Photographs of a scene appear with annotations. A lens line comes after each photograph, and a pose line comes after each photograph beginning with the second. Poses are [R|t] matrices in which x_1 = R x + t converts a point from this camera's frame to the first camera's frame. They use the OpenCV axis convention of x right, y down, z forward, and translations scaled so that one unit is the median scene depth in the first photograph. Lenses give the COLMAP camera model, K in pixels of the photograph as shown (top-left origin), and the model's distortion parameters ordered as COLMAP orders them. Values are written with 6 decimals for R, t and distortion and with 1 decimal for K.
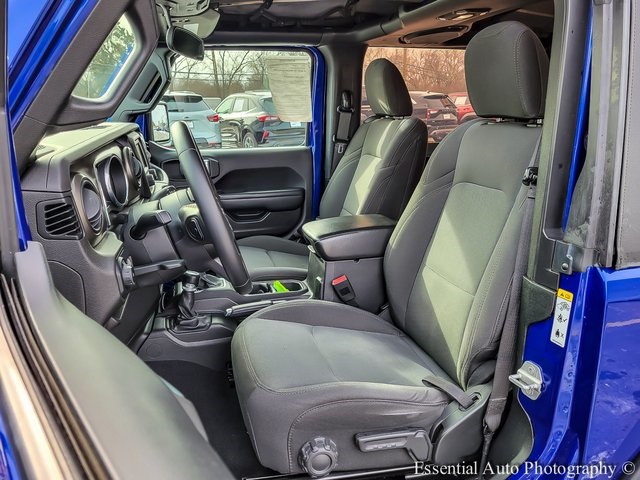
lens RADIAL K [[487.9, 0, 320.0], [0, 487.9, 240.0], [0, 0, 1]] dist [0.032146, 0.000322]
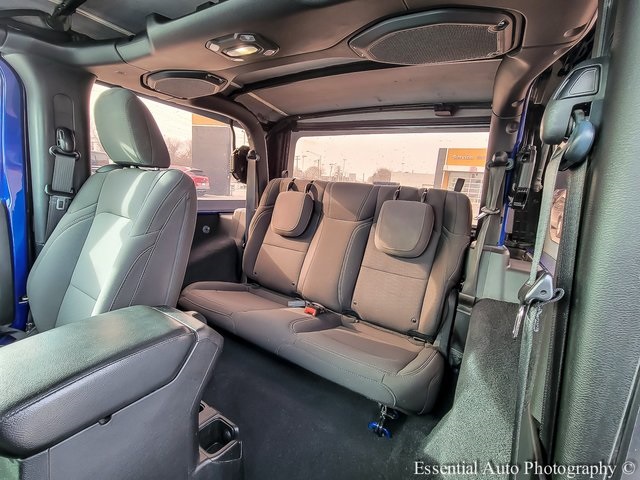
lens RADIAL K [[283.7, 0, 320.2], [0, 283.7, 232.6], [0, 0, 1]] dist [-0.001605, -0.000559]
pose [[0.724993, -0.057526, 0.686350, 0.032286], [0.099591, 0.994789, -0.021822, -0.098995], [-0.681518, 0.084175, 0.726944, 0.441710]]
